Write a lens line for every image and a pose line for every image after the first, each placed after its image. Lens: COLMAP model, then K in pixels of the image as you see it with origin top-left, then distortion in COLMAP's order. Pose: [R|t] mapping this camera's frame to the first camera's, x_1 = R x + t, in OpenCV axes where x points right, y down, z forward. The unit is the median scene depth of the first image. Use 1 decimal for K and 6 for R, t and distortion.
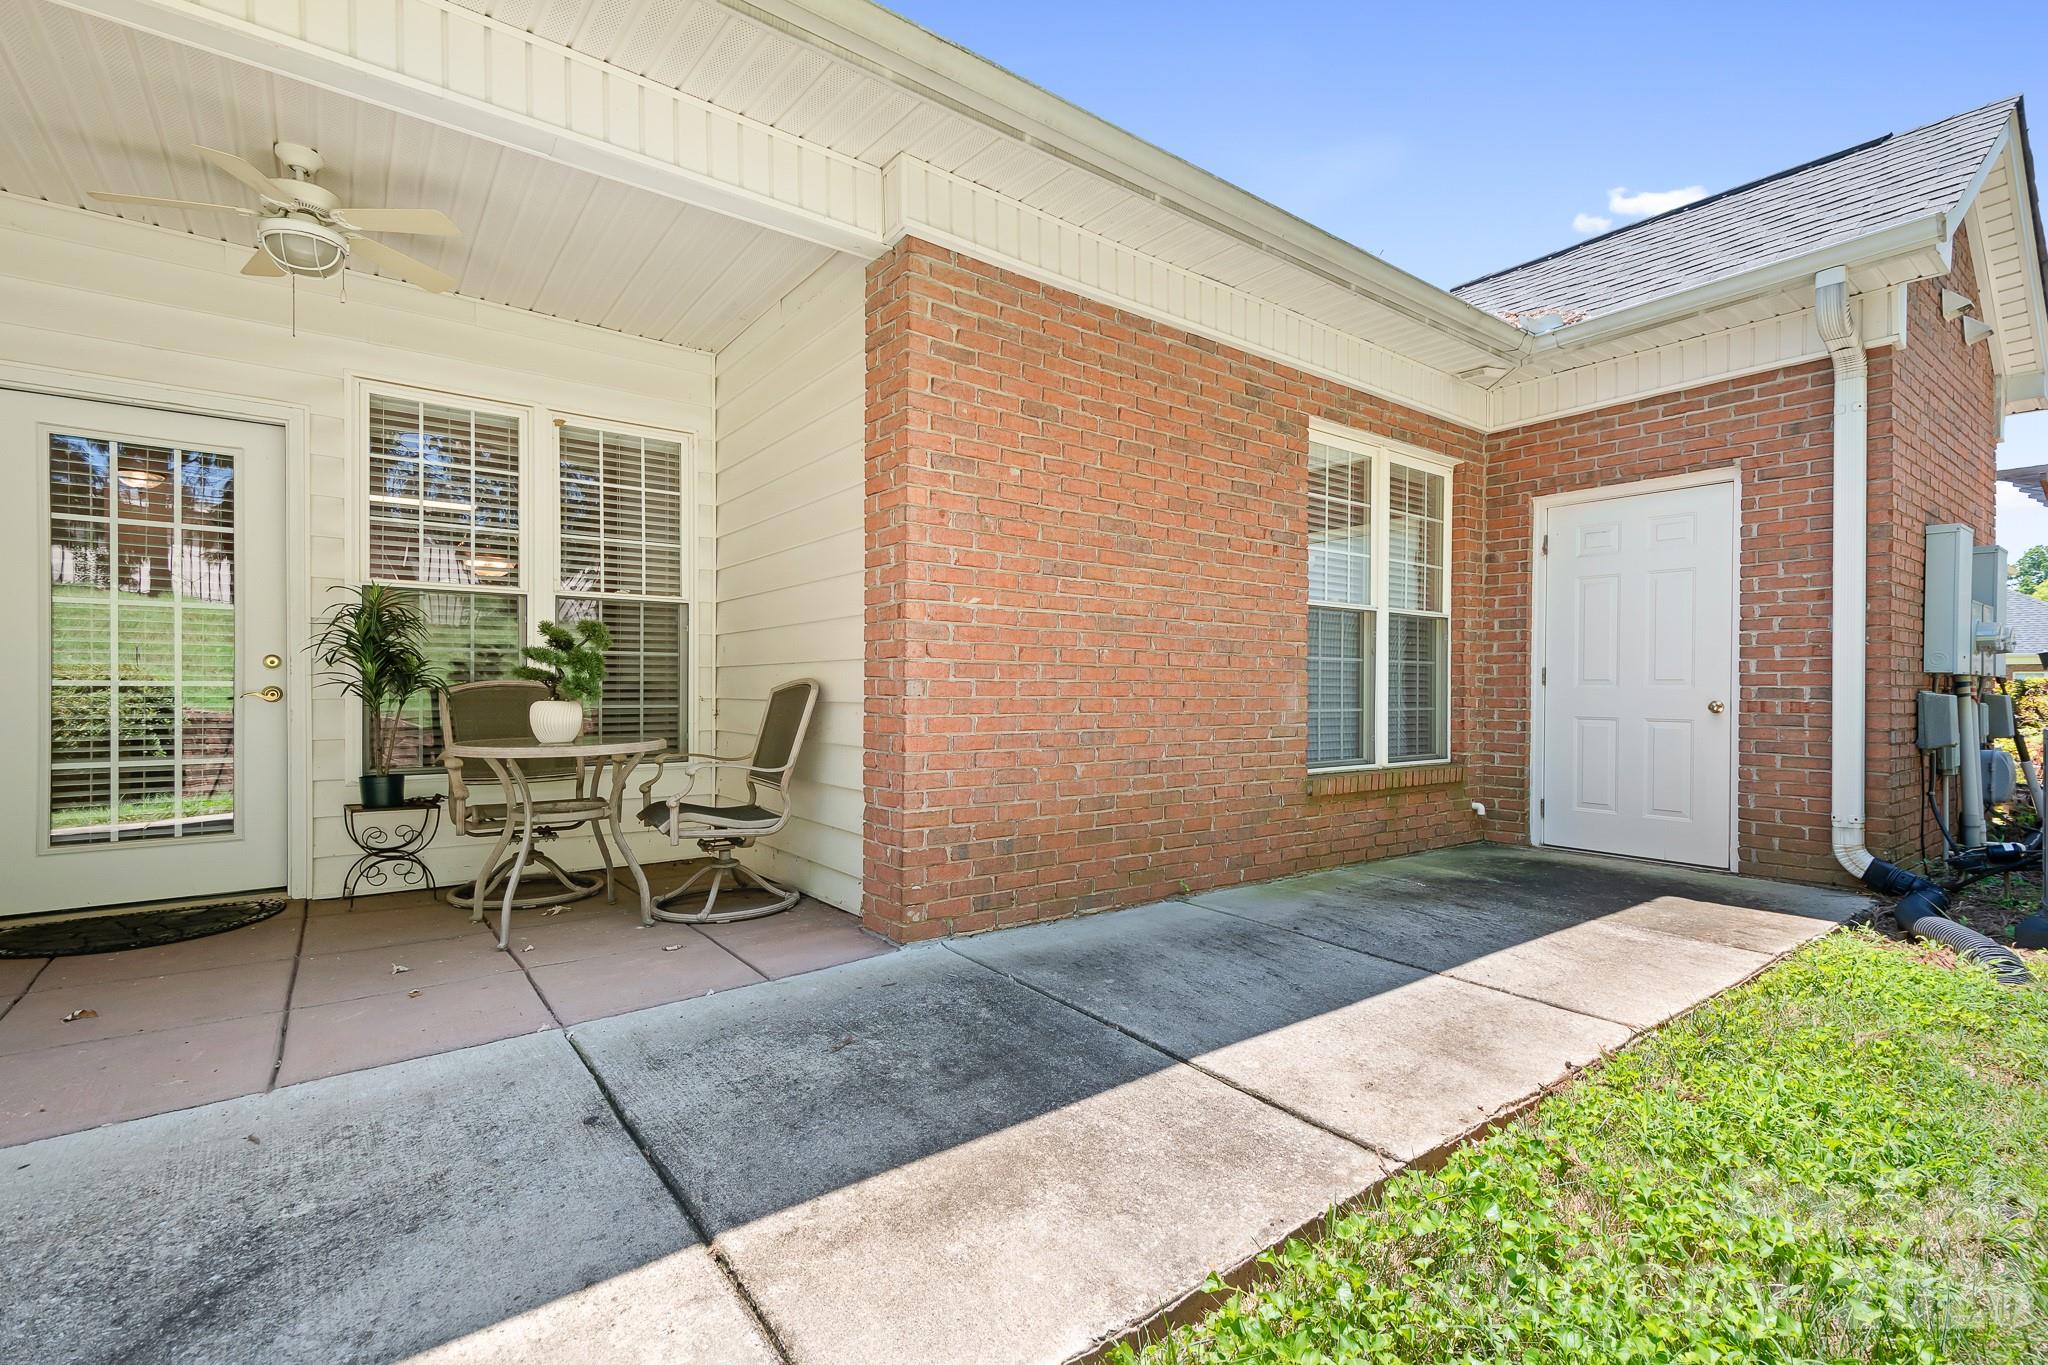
lens RADIAL K [[920.4, 0, 1023.1], [0, 920.4, 691.8], [0, 0, 1]] dist [0.019498, 0.000021]
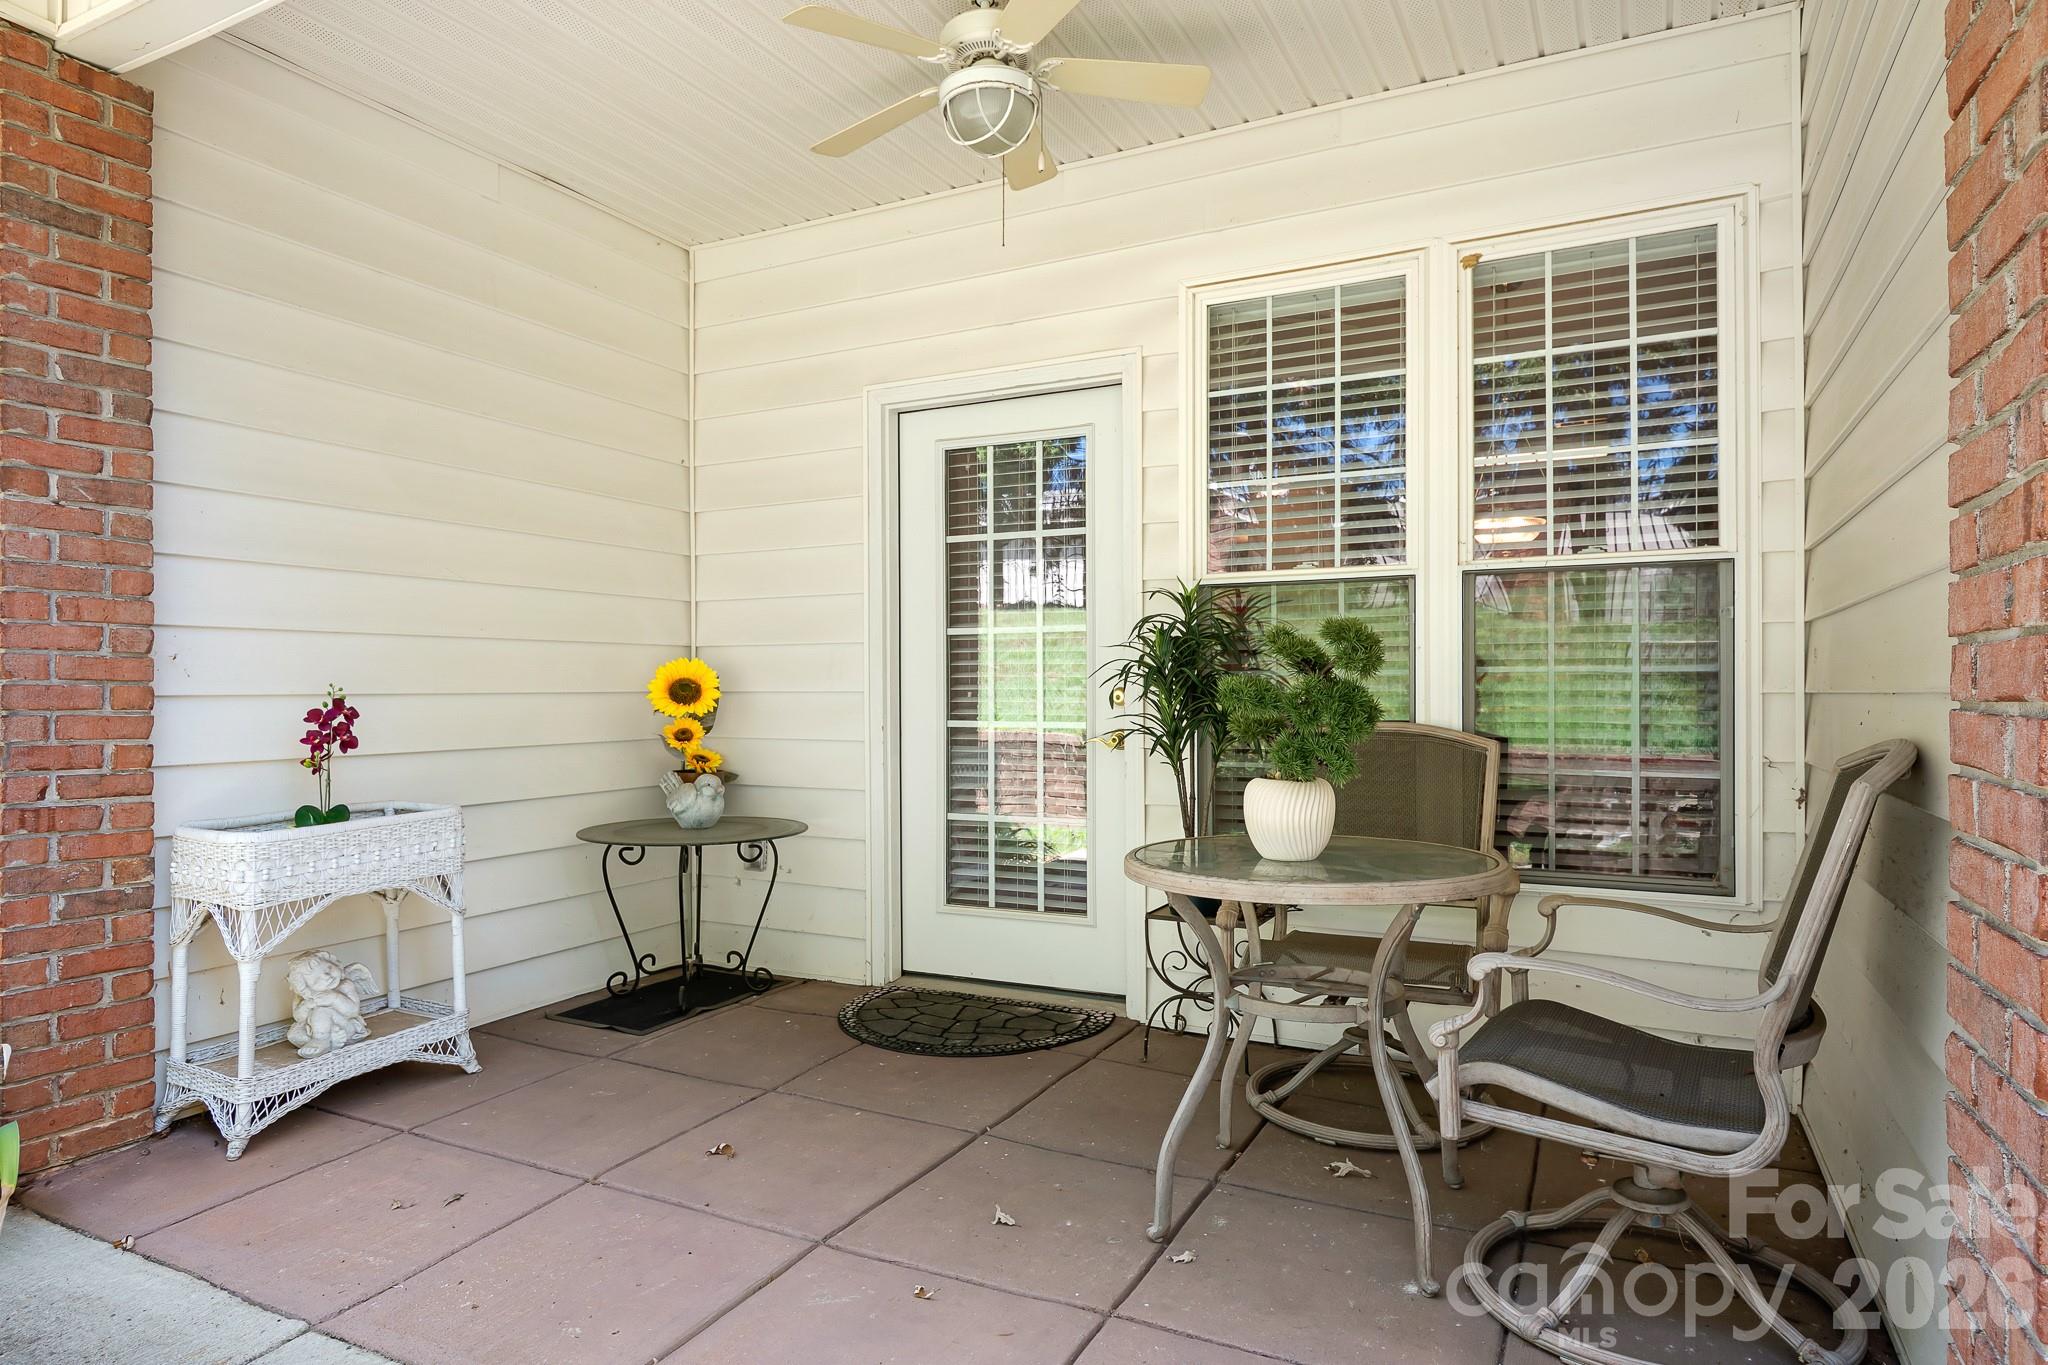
lens RADIAL K [[1187.1, 0, 1024.0], [0, 1187.1, 682.5], [0, 0, 1]] dist [0.001890, -0.000198]
pose [[0.425620, -0.005120, -0.904887, 0.035901], [0.004309, 0.999984, -0.003632, -0.041457], [0.904892, -0.002353, 0.425635, 0.530127]]
